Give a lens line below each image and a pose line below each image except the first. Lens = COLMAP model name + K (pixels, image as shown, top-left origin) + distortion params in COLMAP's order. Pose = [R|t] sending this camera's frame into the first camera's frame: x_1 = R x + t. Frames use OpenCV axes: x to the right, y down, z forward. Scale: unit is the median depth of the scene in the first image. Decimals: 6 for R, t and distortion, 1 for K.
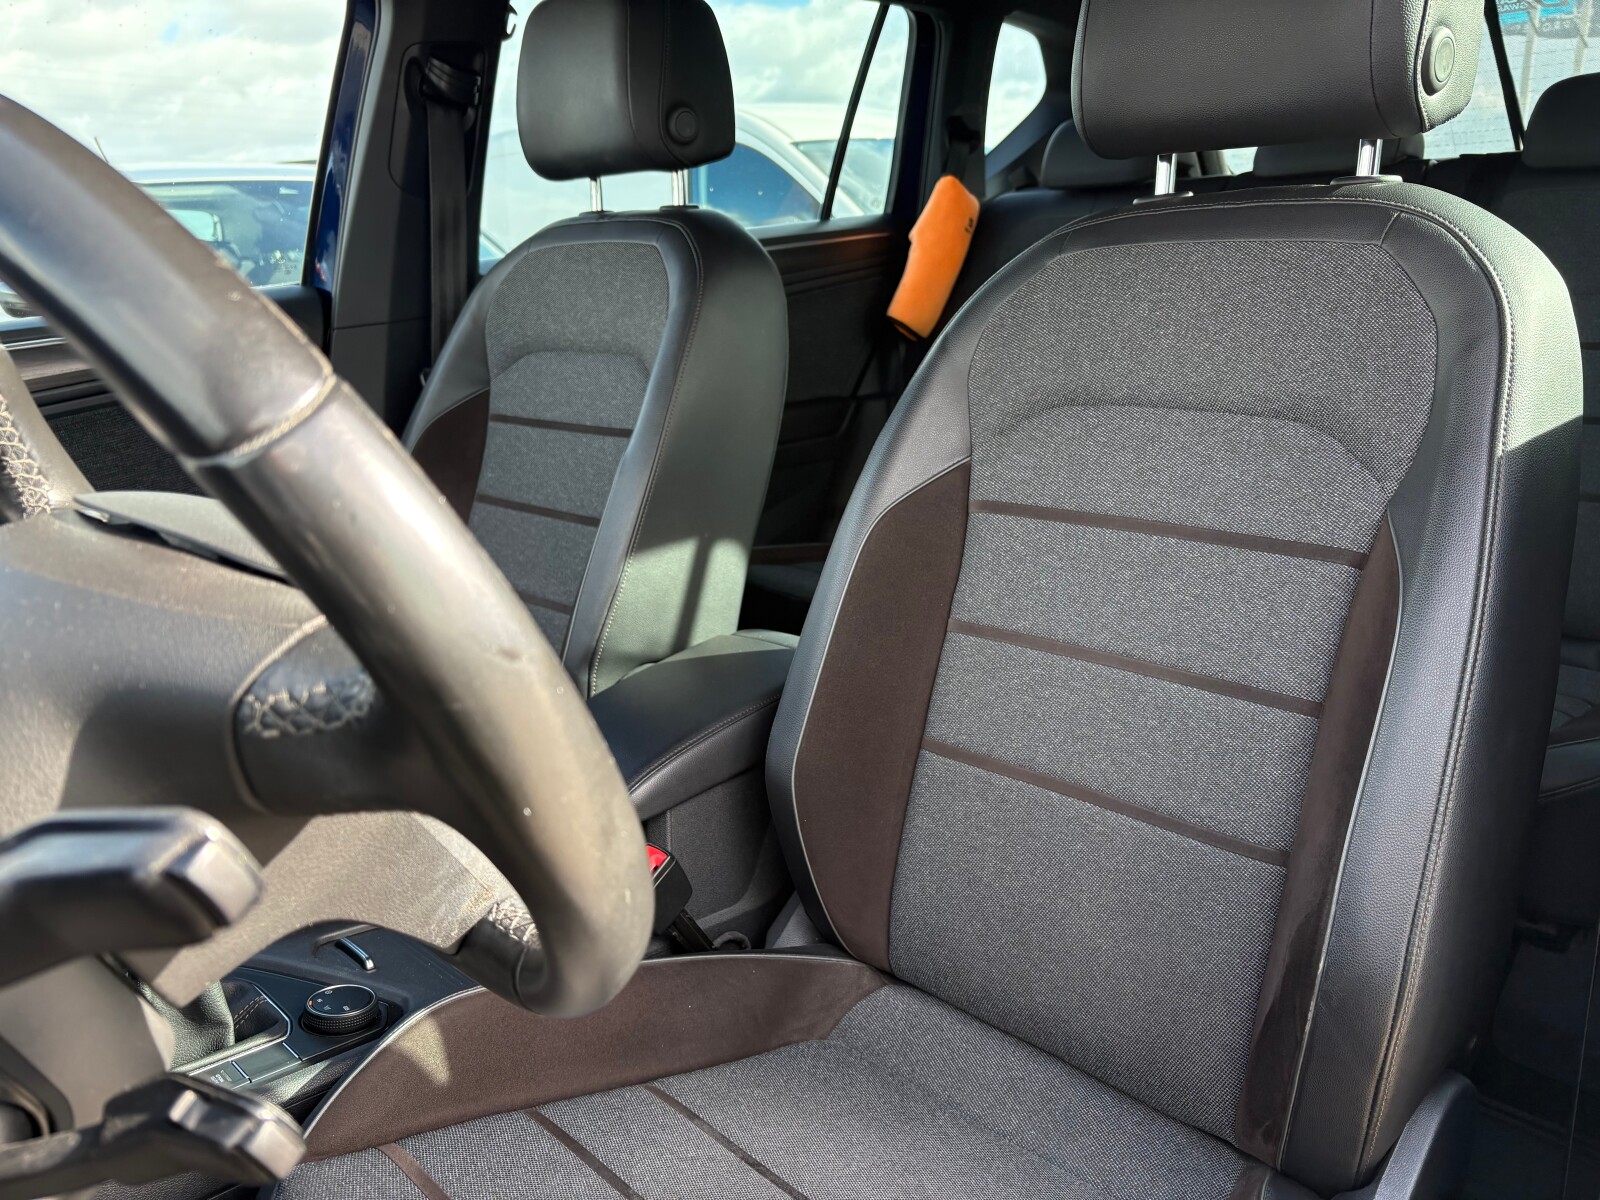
lens RADIAL K [[1247.2, 0, 800.0], [0, 1247.2, 600.0], [0, 0, 1]] dist [-0.003462, -0.003035]
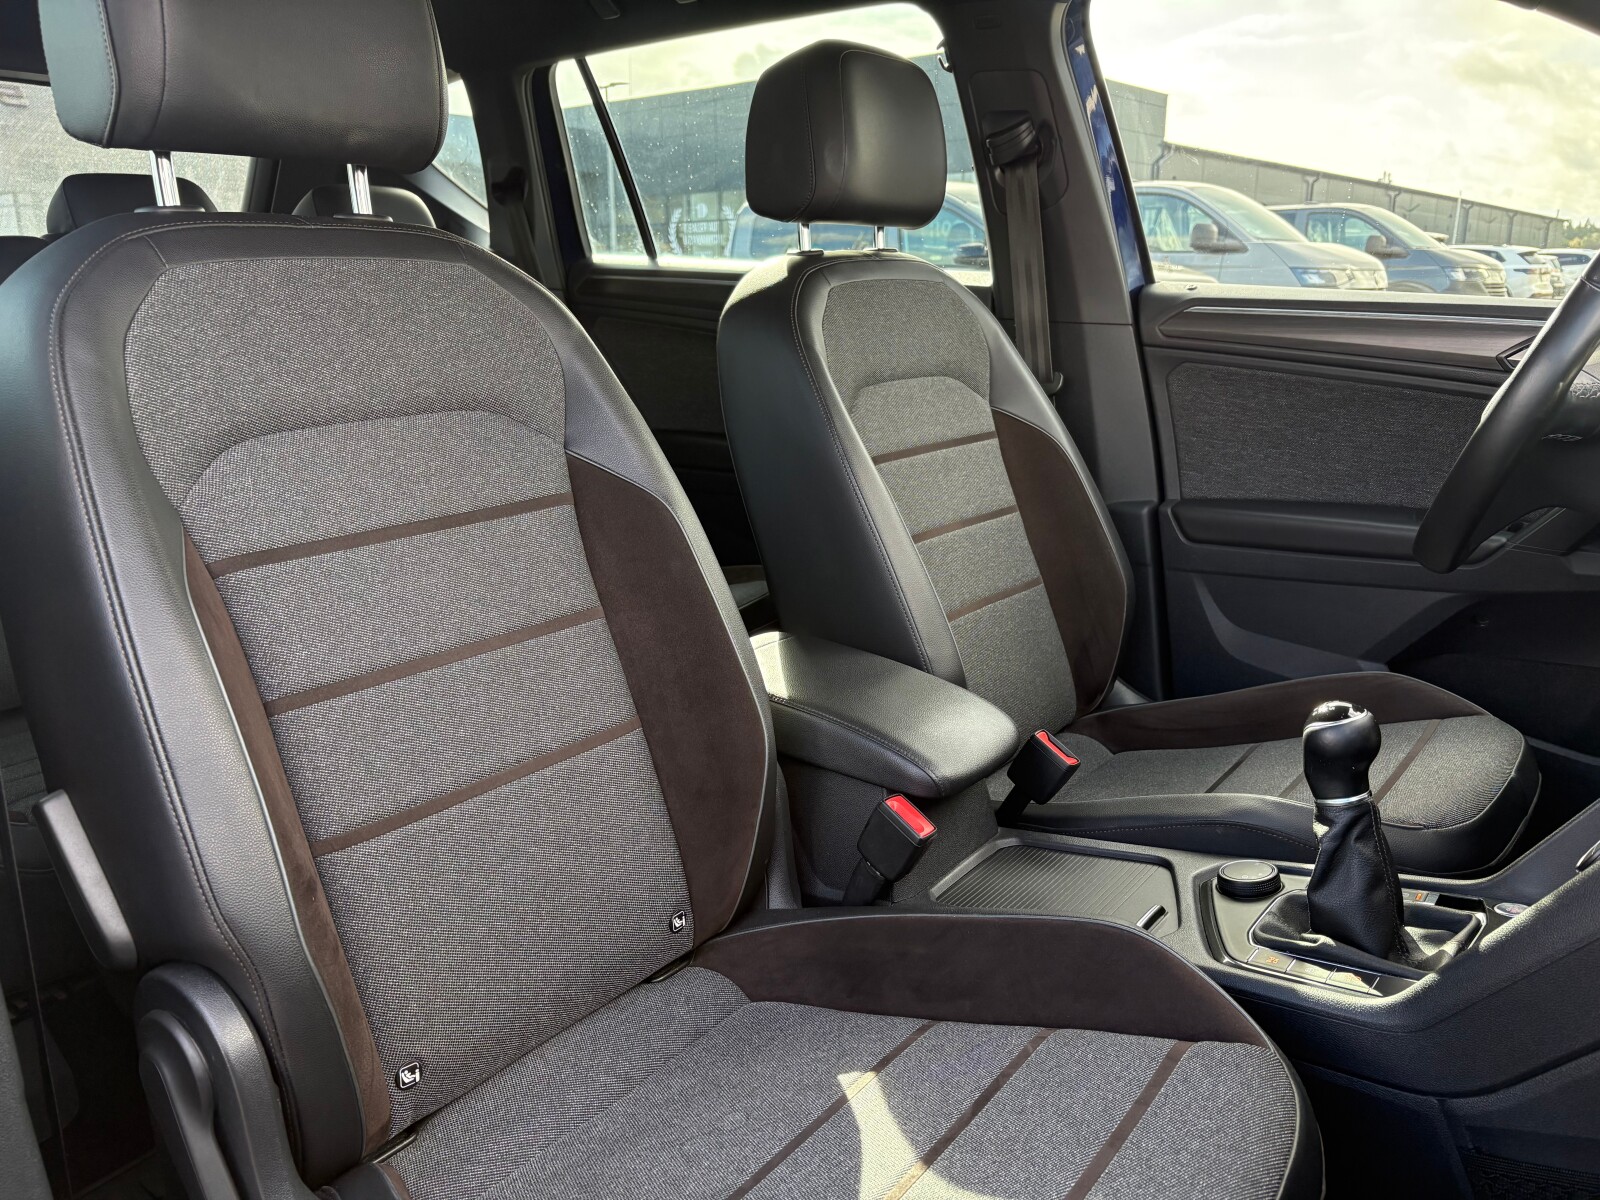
lens RADIAL K [[1247.2, 0, 800.0], [0, 1247.2, 600.0], [0, 0, 1]] dist [-0.003462, -0.003035]
pose [[-0.114509, -0.248350, 0.961878, -0.835336], [0.246653, 0.930821, 0.269694, -0.222212], [-0.962315, 0.268132, -0.045332, 0.795297]]
